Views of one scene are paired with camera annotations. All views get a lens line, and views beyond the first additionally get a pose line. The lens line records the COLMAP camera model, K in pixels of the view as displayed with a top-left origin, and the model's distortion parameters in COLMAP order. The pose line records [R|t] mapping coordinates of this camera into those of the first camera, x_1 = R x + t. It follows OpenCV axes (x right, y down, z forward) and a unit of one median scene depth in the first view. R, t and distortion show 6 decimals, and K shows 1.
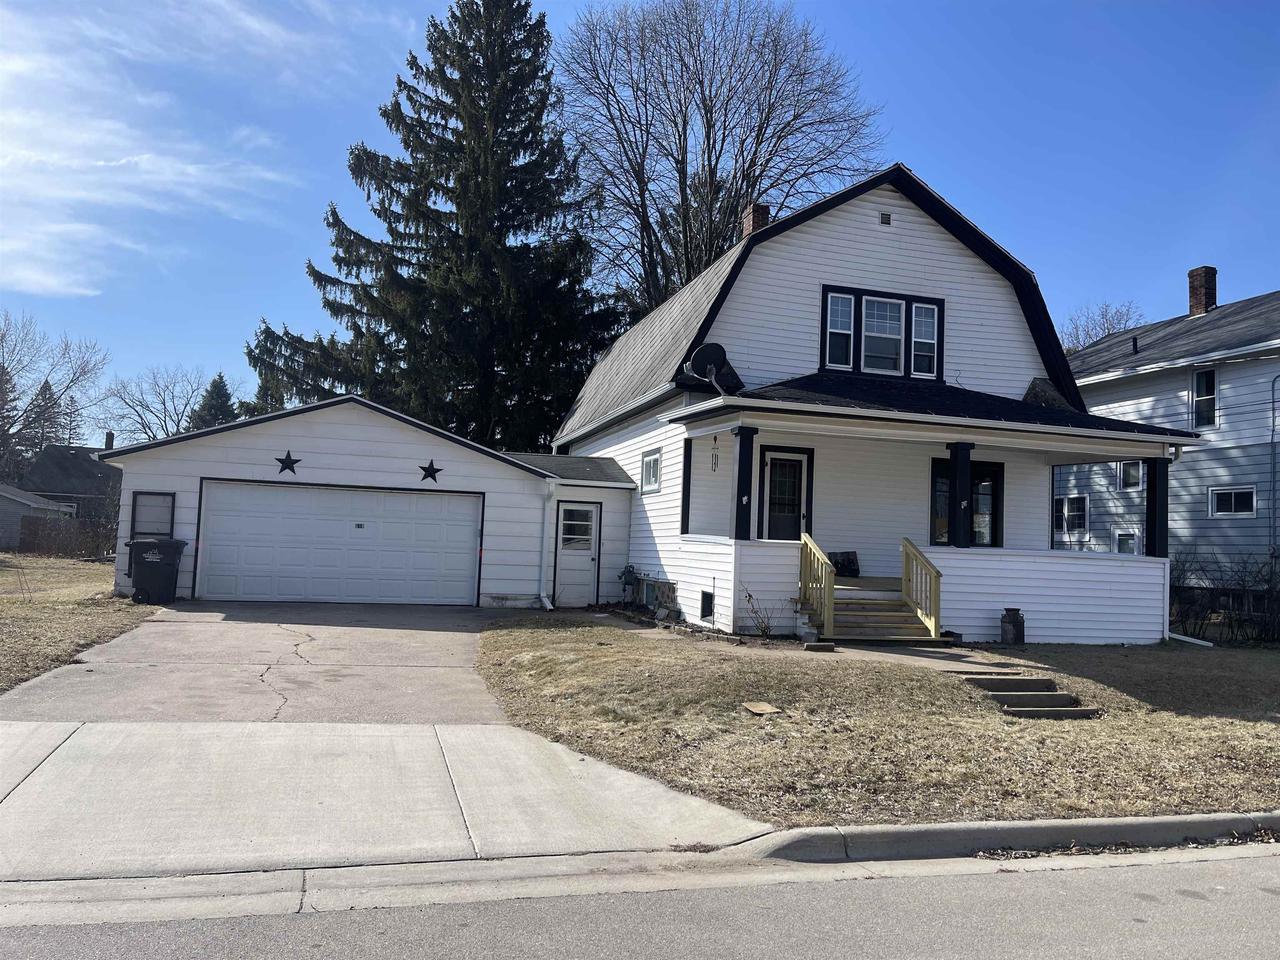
lens RADIAL K [[946.3, 0, 640.8], [0, 946.3, 477.7], [0, 0, 1]] dist [0.038544, -0.022402]
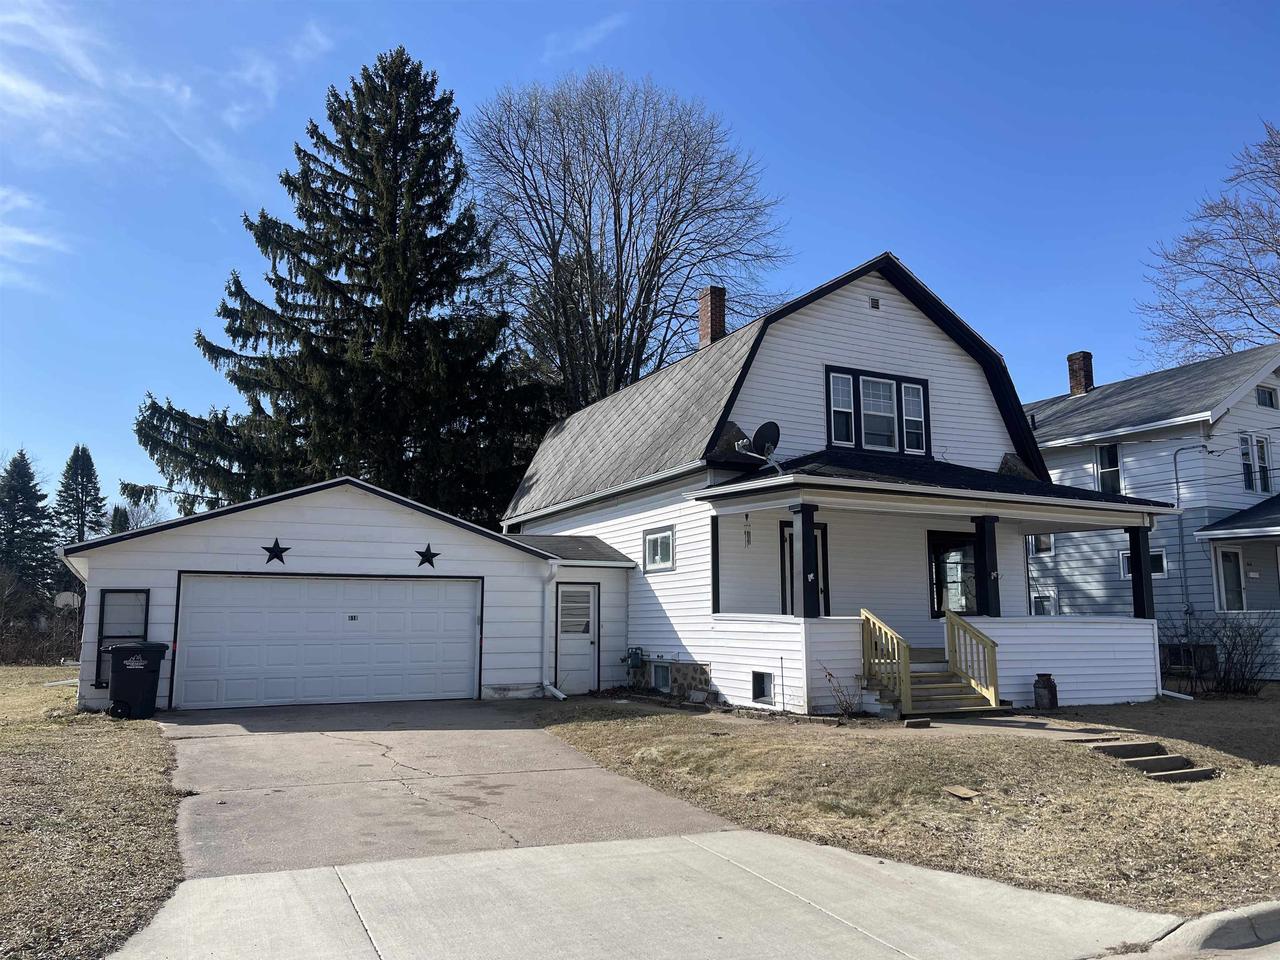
lens RADIAL K [[946.3, 0, 643.6], [0, 946.3, 480.6], [0, 0, 1]] dist [0.038544, -0.022402]
pose [[0.982083, -0.012275, 0.188047, -0.190703], [0.026154, 0.997097, -0.071504, -0.008694], [-0.186624, 0.075141, 0.979554, 0.034018]]
